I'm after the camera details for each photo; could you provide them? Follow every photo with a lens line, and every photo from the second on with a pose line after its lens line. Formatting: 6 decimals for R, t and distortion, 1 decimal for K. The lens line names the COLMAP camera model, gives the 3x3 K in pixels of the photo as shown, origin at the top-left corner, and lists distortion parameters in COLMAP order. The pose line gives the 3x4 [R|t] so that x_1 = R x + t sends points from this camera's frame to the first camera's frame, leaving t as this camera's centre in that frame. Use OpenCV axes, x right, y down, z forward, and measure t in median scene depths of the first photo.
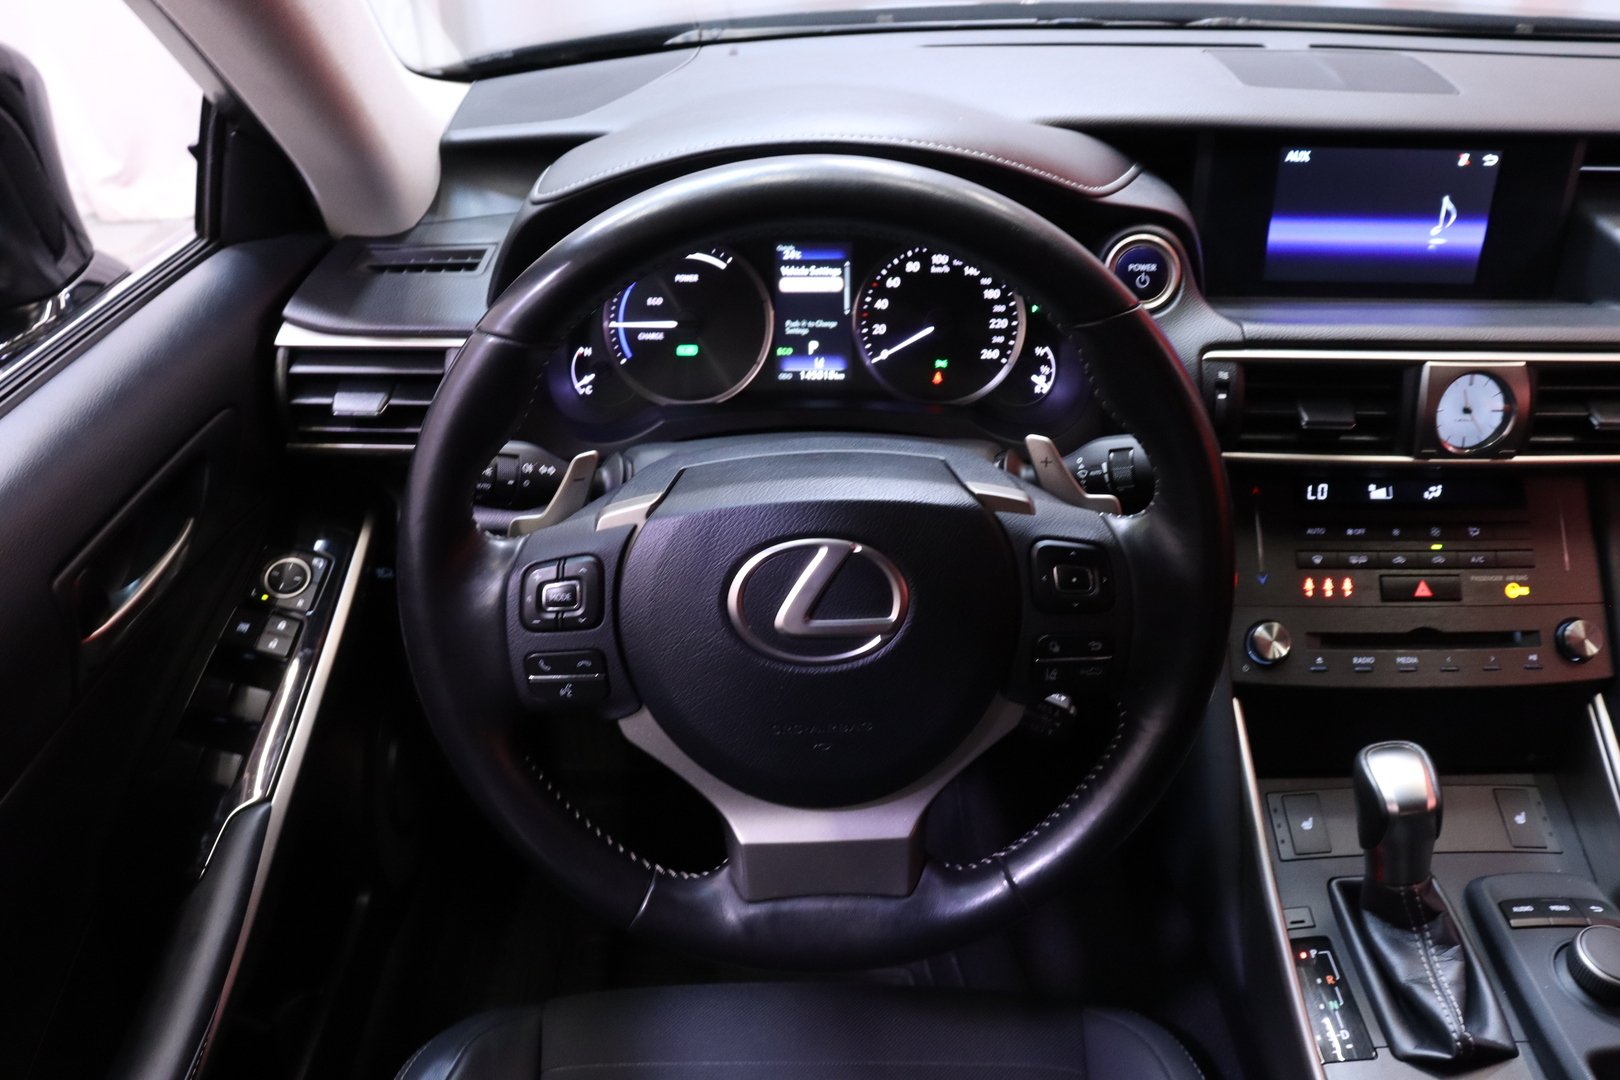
lens RADIAL K [[1295.7, 0, 793.8], [0, 1295.7, 541.8], [0, 0, 1]] dist [-0.183545, 0.138029]
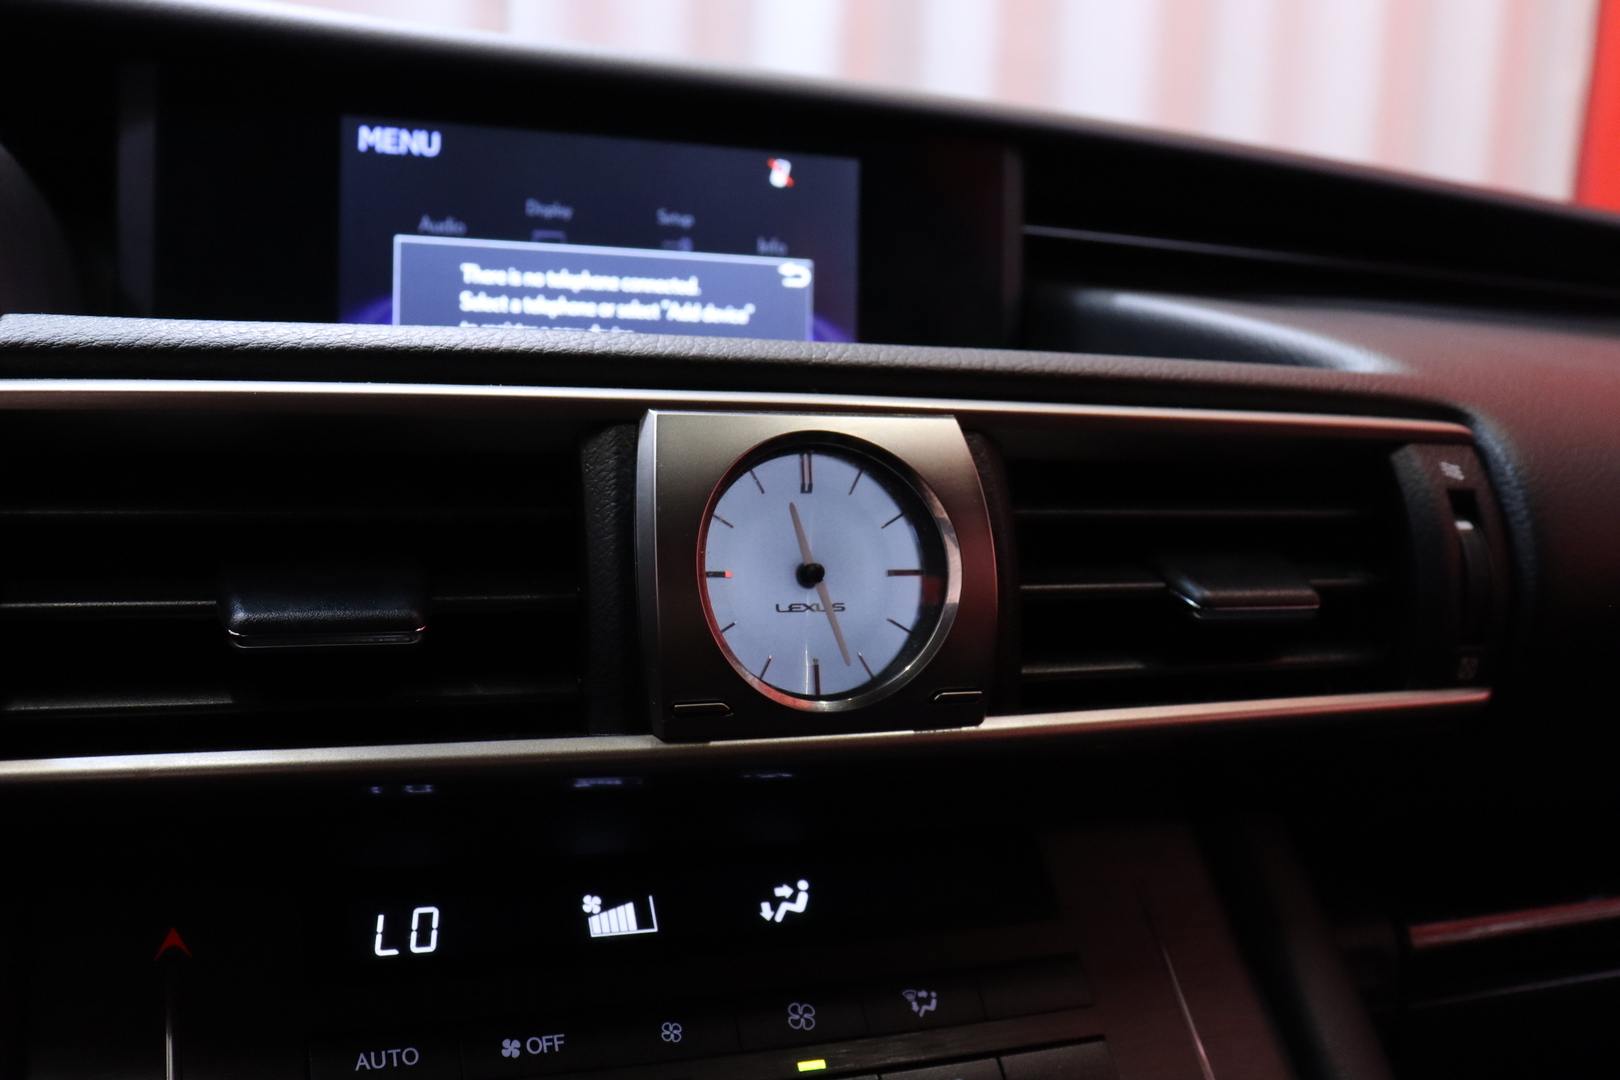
lens RADIAL K [[1596.9, 0, 808.3], [0, 1596.9, 541.3], [0, 0, 1]] dist [-0.092708, 0.000000]
pose [[0.924584, 0.008357, 0.380887, 0.374677], [0.152501, 0.908051, -0.390112, 0.038768], [-0.349125, 0.418777, 0.838295, 0.635729]]
